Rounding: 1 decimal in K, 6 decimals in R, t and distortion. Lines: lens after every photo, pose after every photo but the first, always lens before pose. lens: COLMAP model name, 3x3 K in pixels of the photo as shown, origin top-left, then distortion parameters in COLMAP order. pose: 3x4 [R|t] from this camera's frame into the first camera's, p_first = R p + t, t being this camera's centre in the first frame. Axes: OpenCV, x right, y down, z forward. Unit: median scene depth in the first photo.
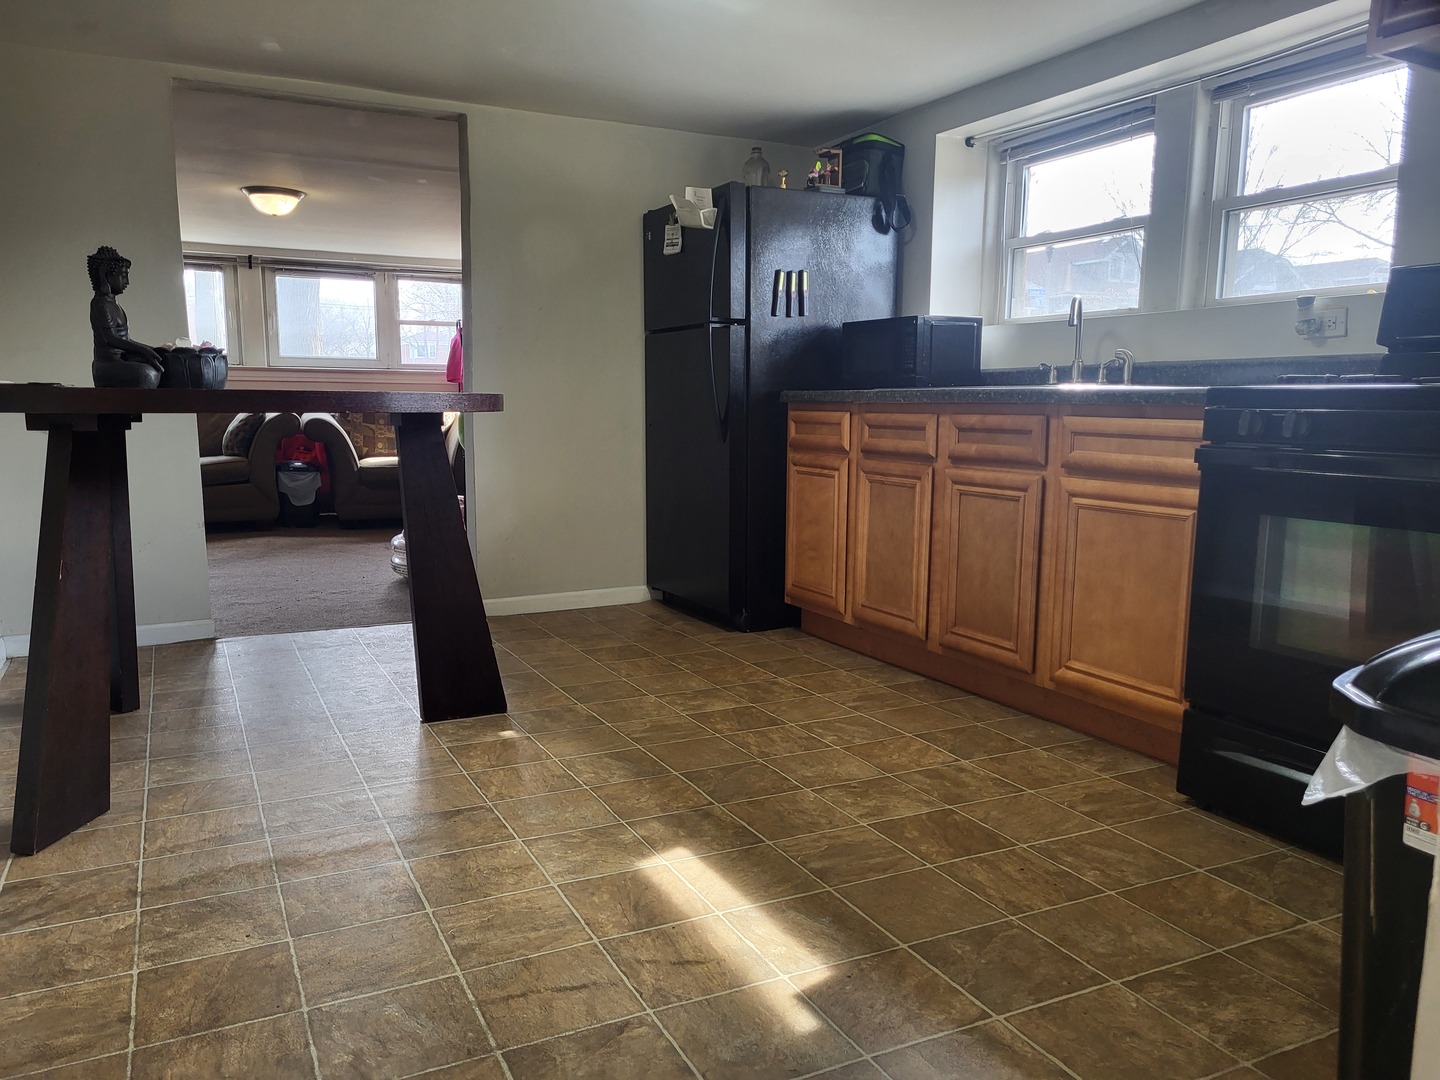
lens RADIAL K [[1078.9, 0, 710.1], [0, 1078.9, 547.8], [0, 0, 1]] dist [0.053317, 0.000493]
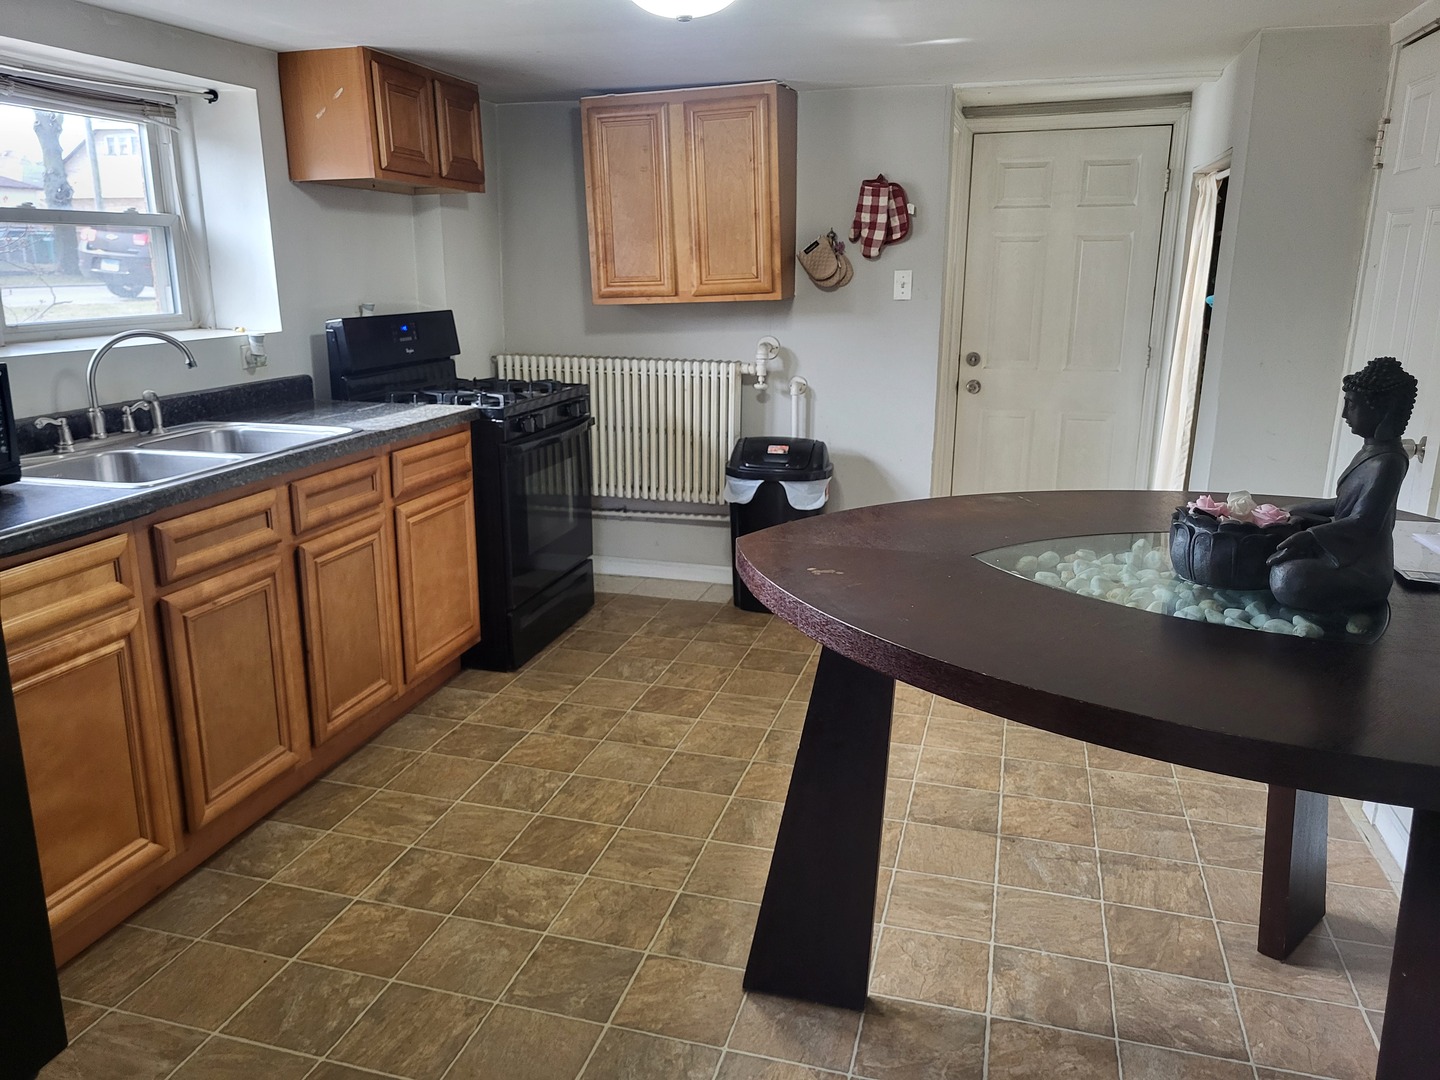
lens RADIAL K [[1078.9, 0, 708.2], [0, 1078.9, 539.9], [0, 0, 1]] dist [0.053317, 0.000493]
pose [[-0.734868, -0.171921, 0.656059, -0.721911], [0.091796, 0.933222, 0.347375, -0.438041], [-0.671969, 0.315499, -0.670013, 1.748565]]
